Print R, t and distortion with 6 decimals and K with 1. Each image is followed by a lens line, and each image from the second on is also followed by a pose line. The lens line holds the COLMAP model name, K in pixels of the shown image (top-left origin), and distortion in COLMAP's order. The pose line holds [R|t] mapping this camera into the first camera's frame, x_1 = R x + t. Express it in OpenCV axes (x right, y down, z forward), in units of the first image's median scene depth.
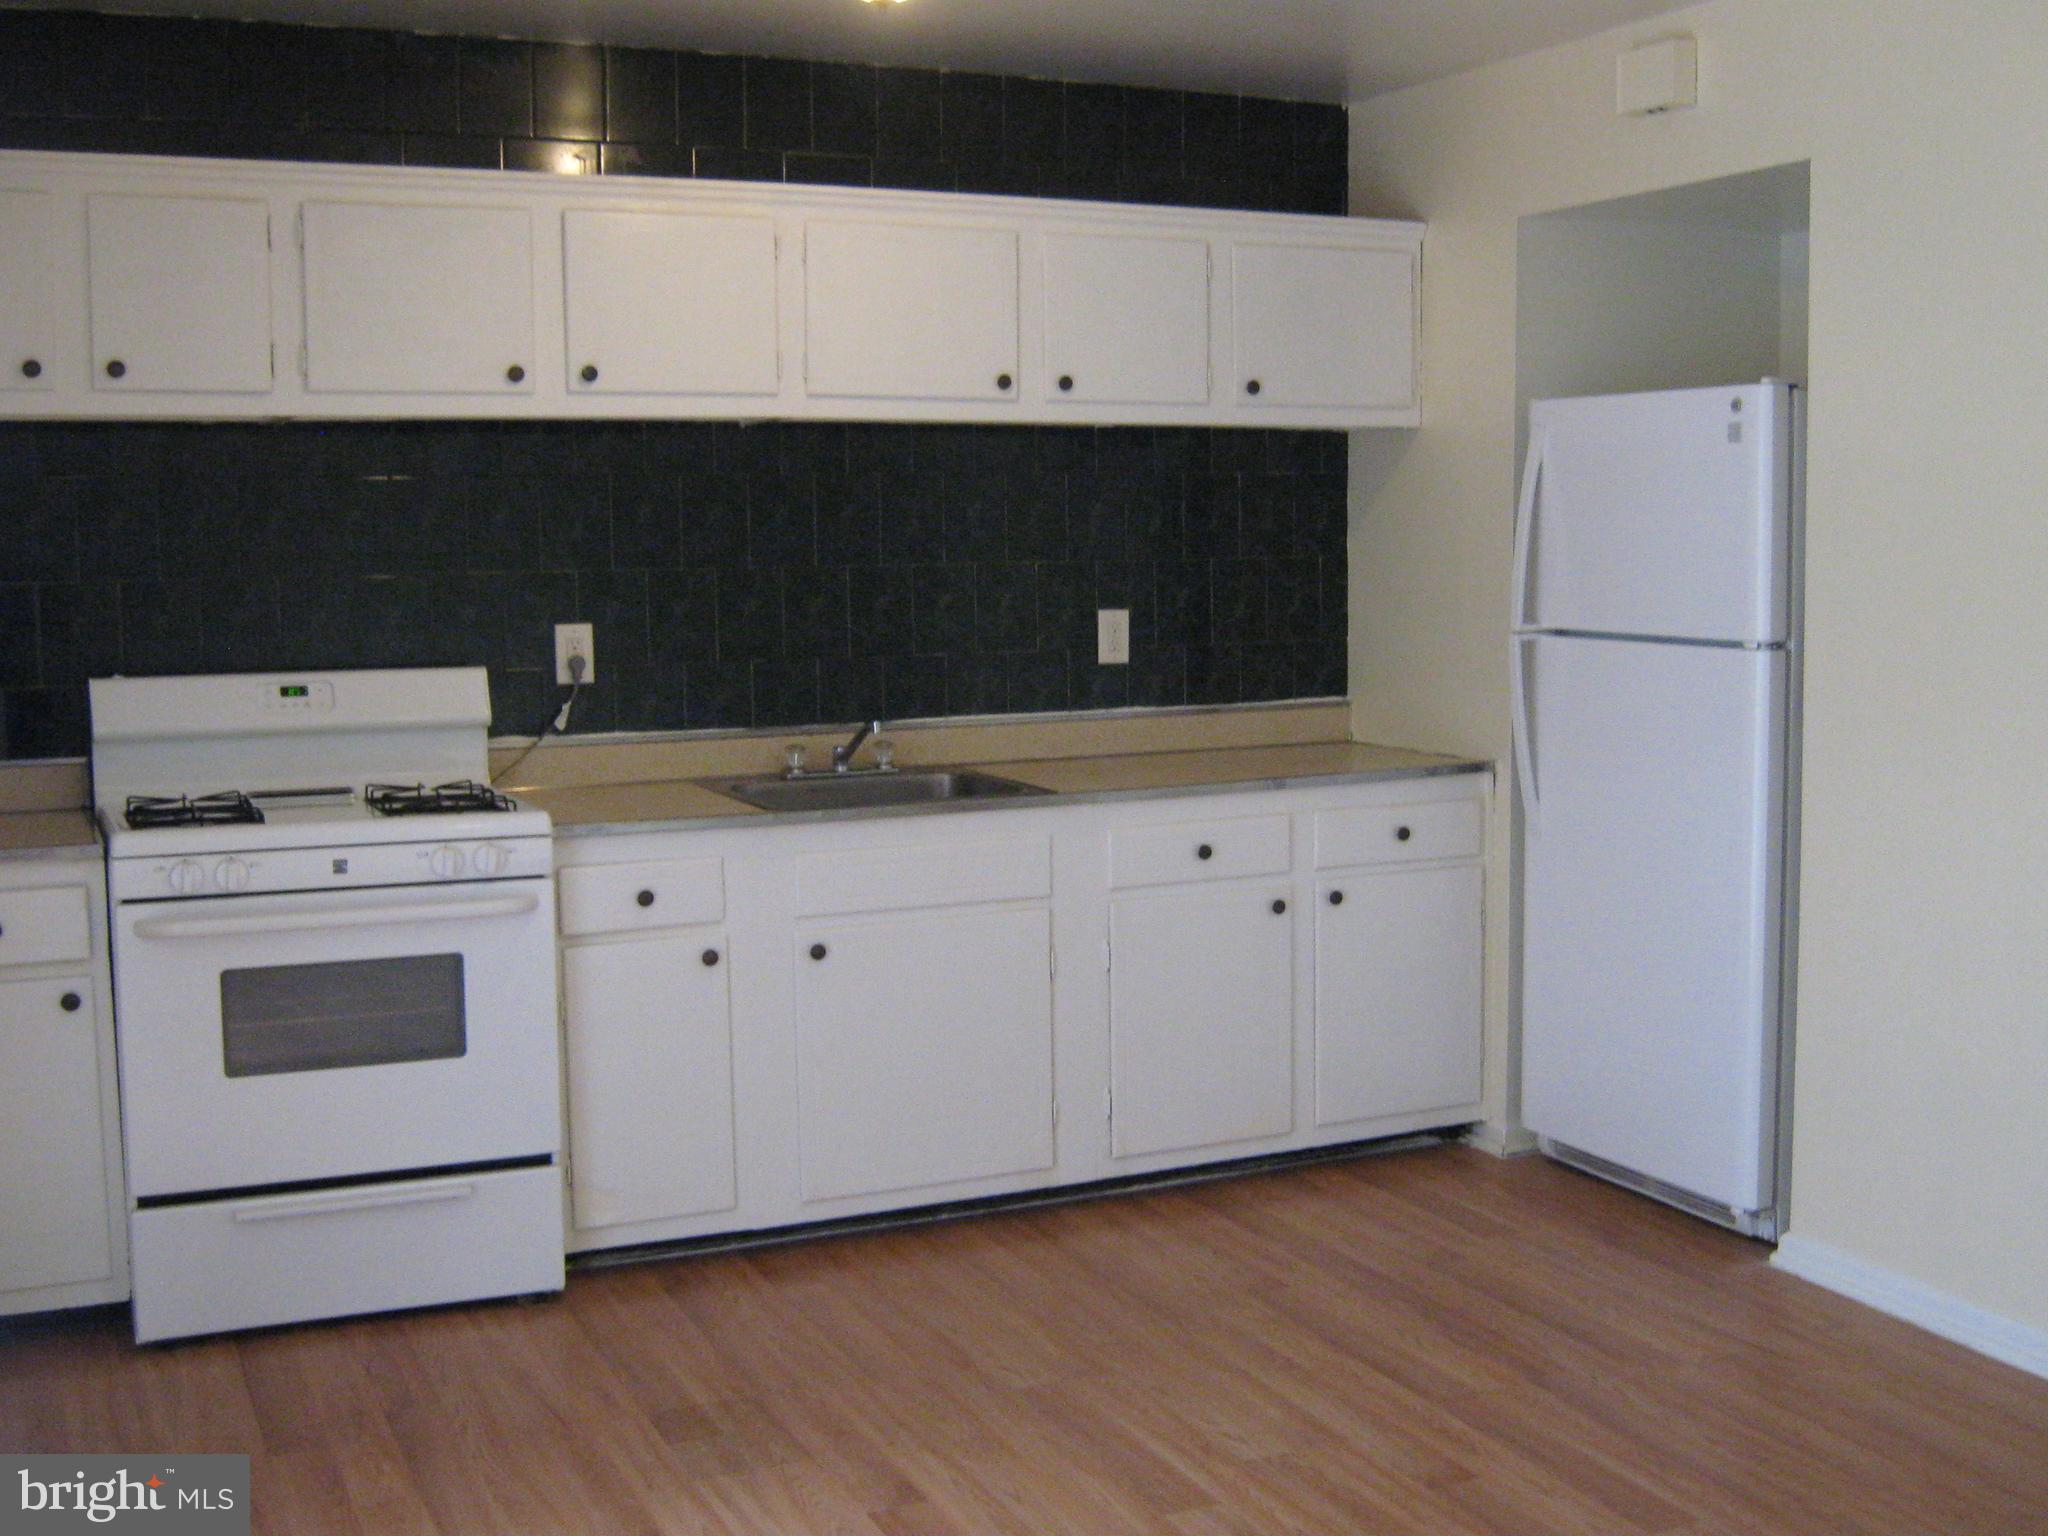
lens RADIAL K [[2286.6, 0, 1115.2], [0, 2286.6, 768.4], [0, 0, 1]] dist [-0.170025, 0.208375]
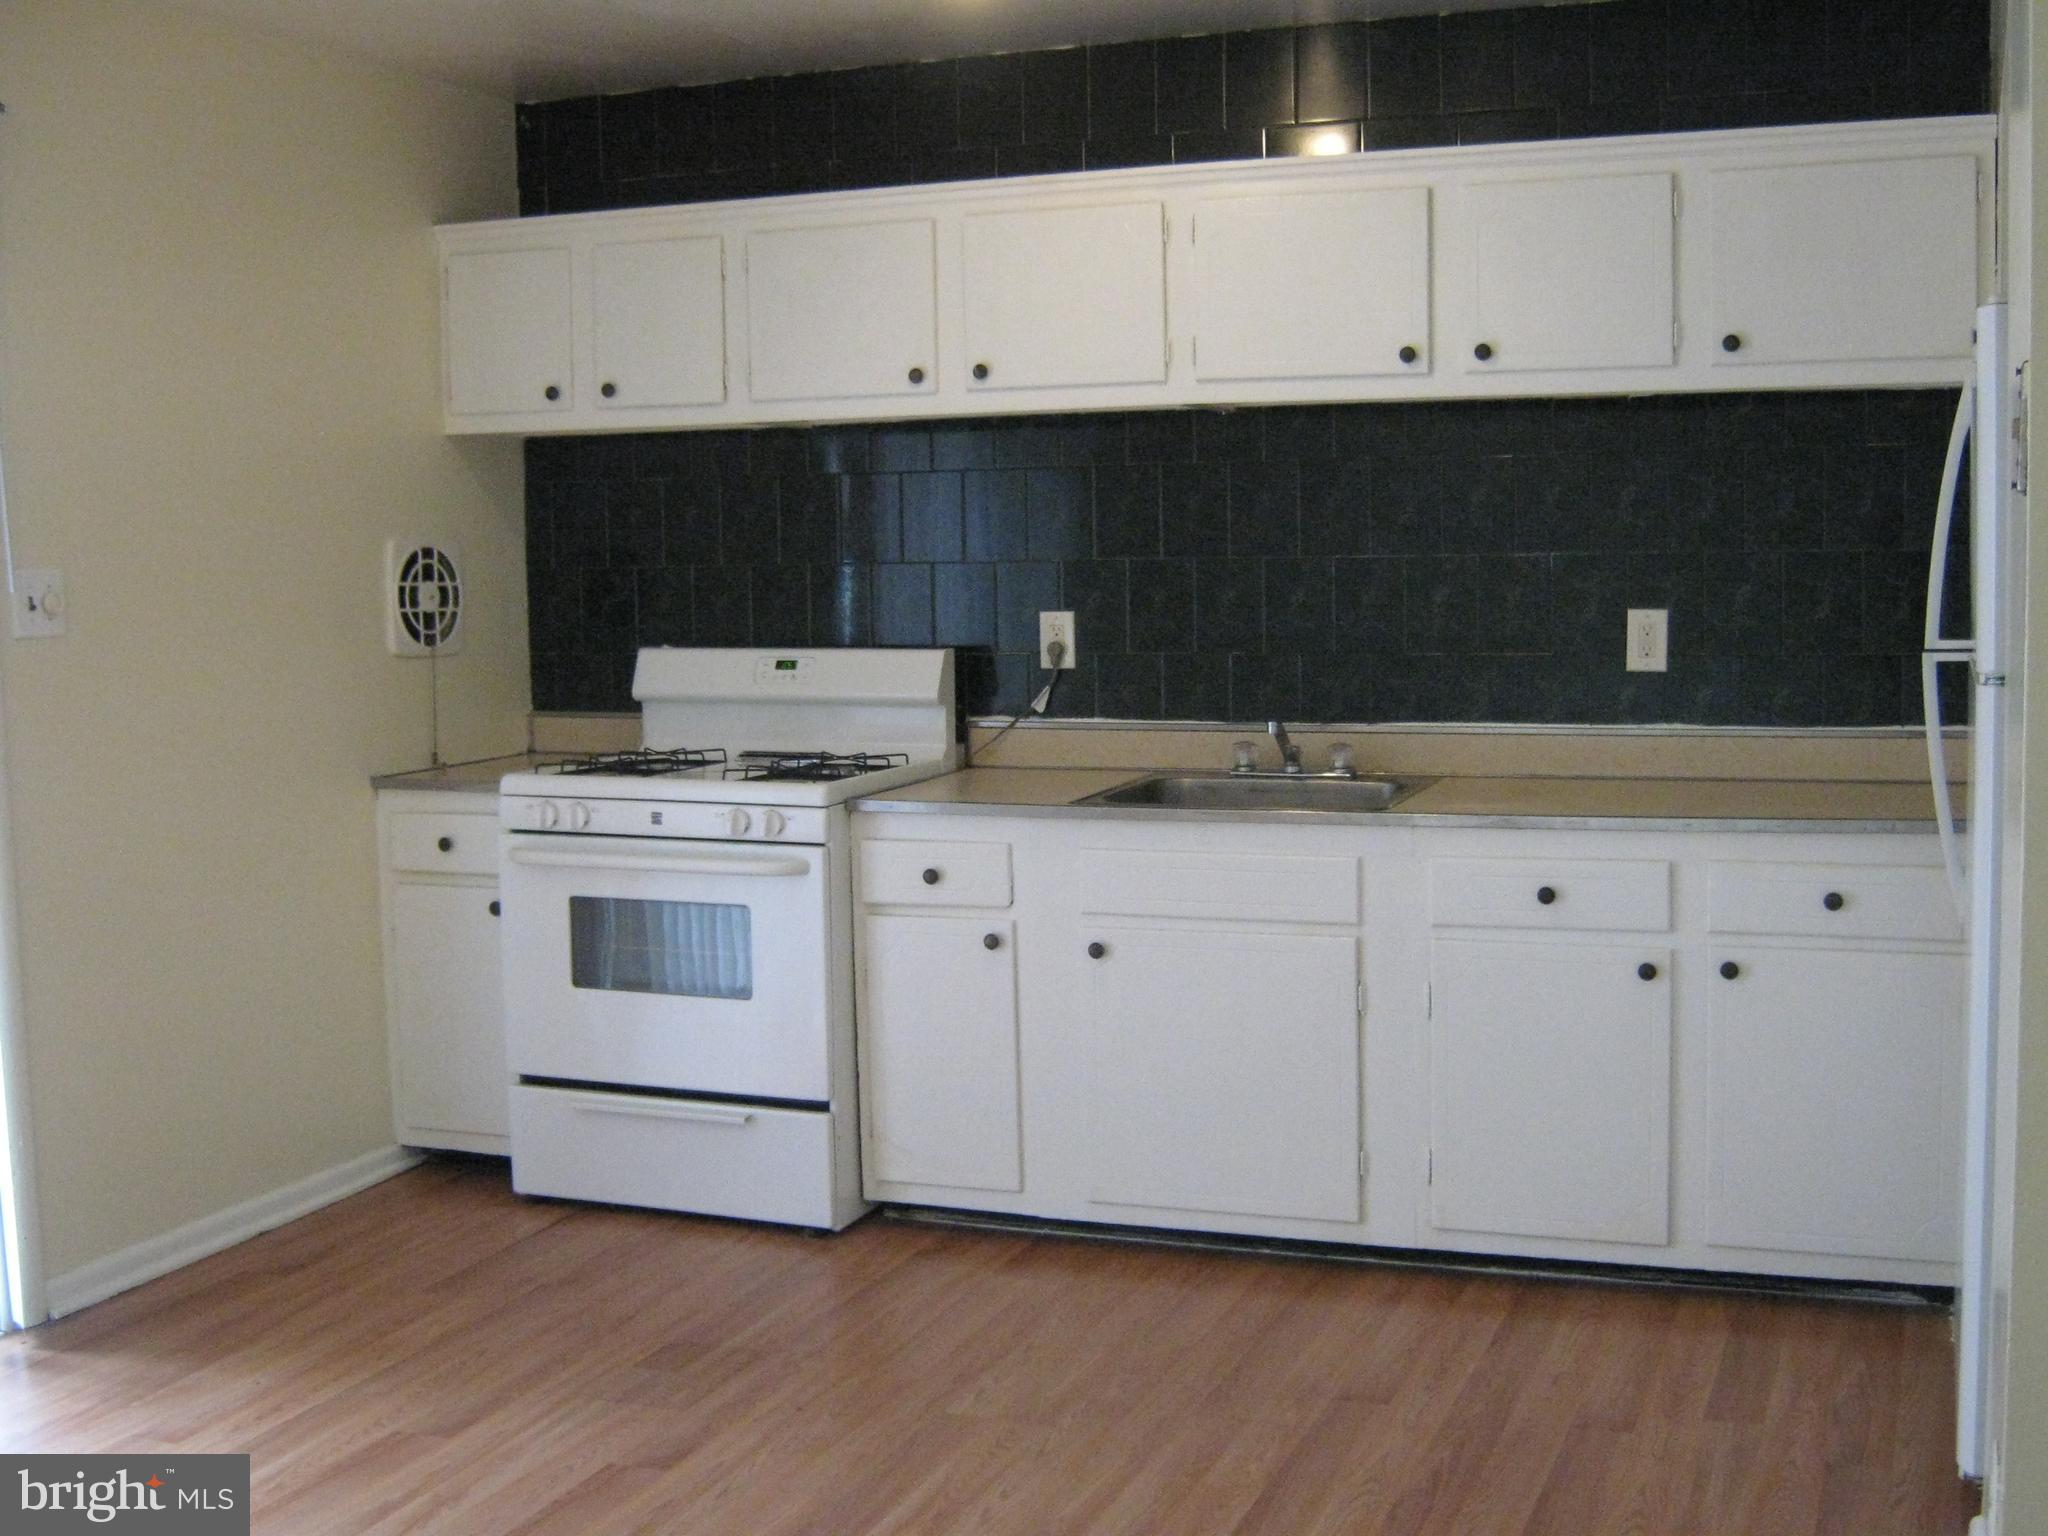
lens RADIAL K [[2337.7, 0, 1072.2], [0, 2337.7, 759.9], [0, 0, 1]] dist [-0.117001, 0.072020]
pose [[0.691158, 0.066893, -0.719601, 0.579700], [-0.061389, 0.997543, 0.033767, -0.034846], [0.720092, 0.020837, 0.693566, 0.287348]]
